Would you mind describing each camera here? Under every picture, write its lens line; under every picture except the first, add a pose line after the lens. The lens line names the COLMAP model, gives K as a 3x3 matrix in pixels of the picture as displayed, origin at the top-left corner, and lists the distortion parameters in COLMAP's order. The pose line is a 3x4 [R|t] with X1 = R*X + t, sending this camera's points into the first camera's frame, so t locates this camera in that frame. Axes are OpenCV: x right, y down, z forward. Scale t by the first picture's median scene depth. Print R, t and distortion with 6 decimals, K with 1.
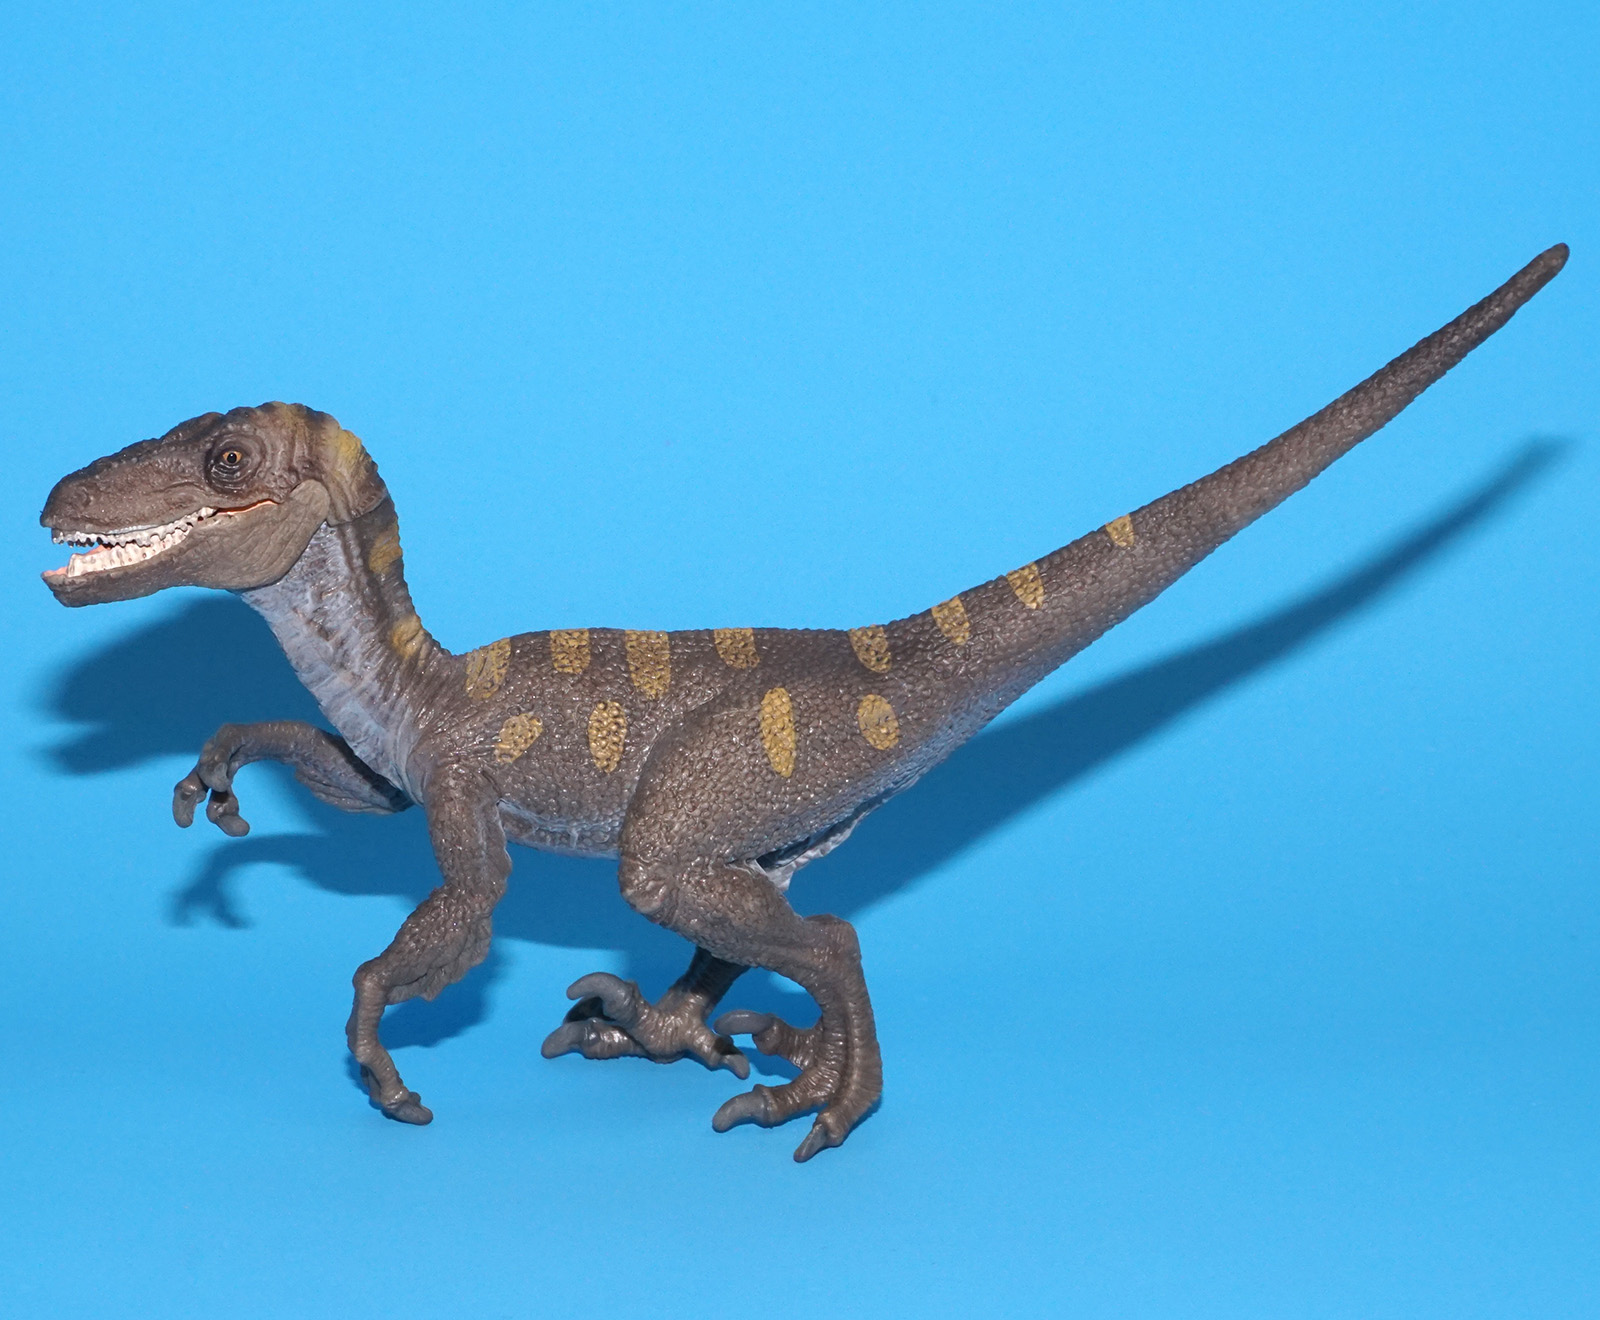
lens RADIAL K [[6191.2, 0, 800.6], [0, 6191.2, 667.2], [0, 0, 1]] dist [0.246025, 0.000000]
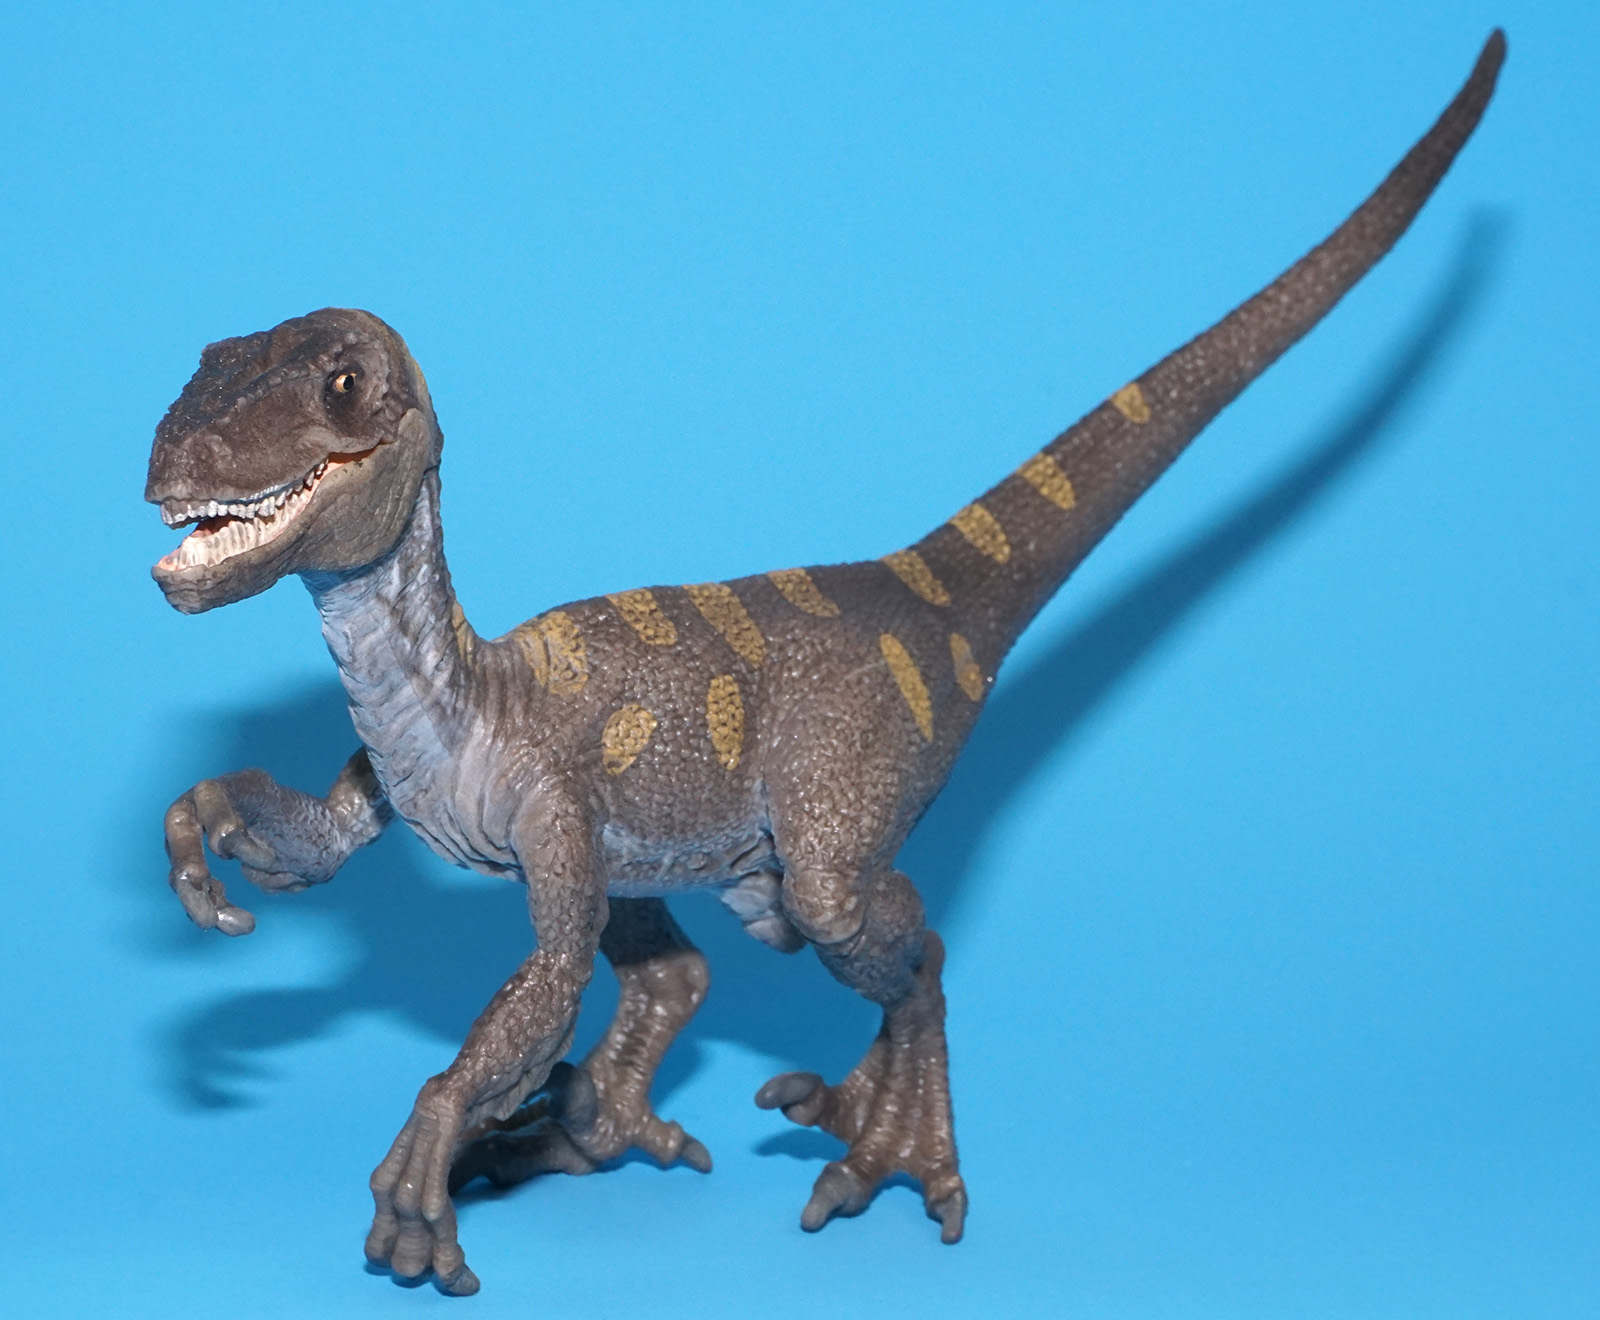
lens RADIAL K [[6191.2, 0, 800.5], [0, 6191.2, 657.0], [0, 0, 1]] dist [0.246025, 0.000000]
pose [[0.710049, -0.101163, 0.696848, -0.546971], [0.135704, 0.990734, 0.005553, 0.000422], [-0.690952, 0.090622, 0.717198, 0.452563]]
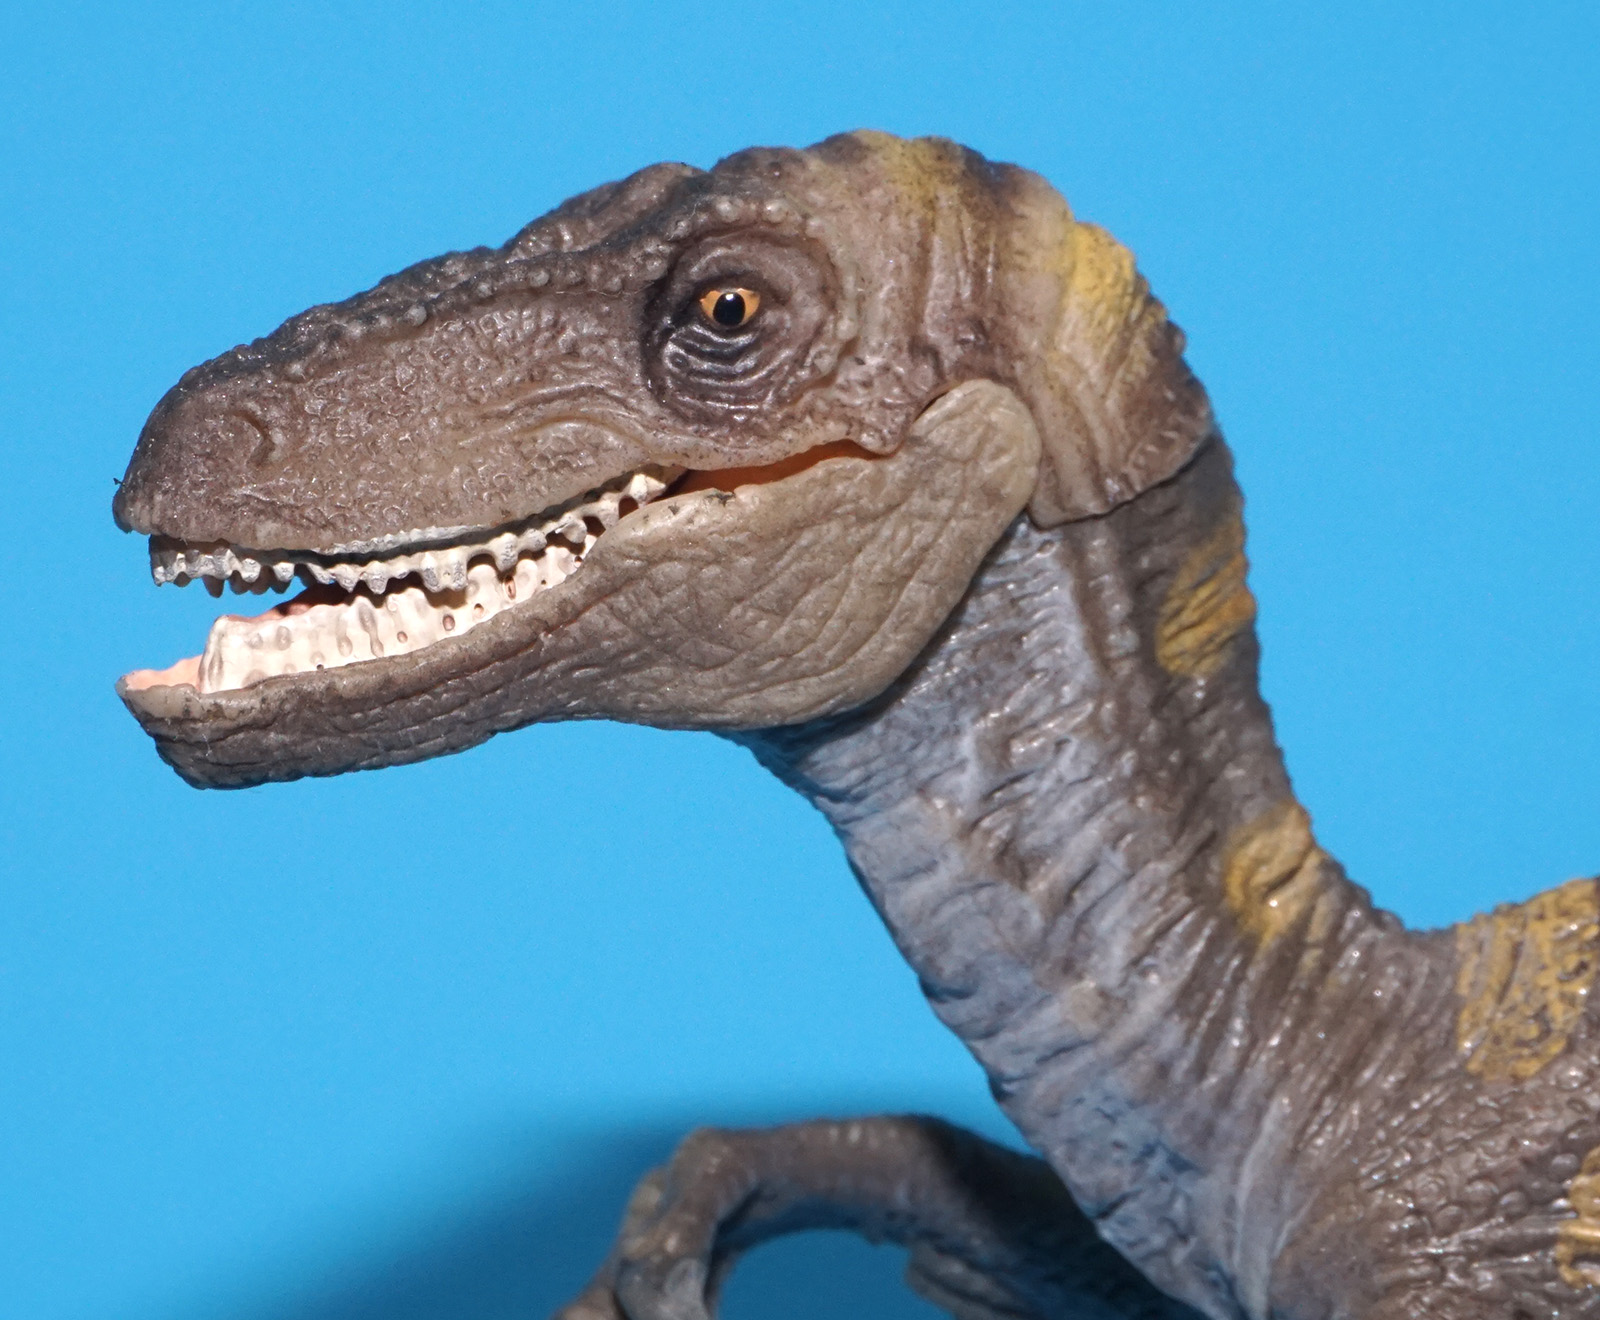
lens RADIAL K [[6191.2, 0, 801.7], [0, 6191.2, 656.7], [0, 0, 1]] dist [0.246025, 0.000000]
pose [[0.998297, 0.005381, -0.058084, -0.069556], [-0.004517, 0.999878, 0.014984, -0.020872], [0.058157, -0.014696, 0.998199, 0.686592]]
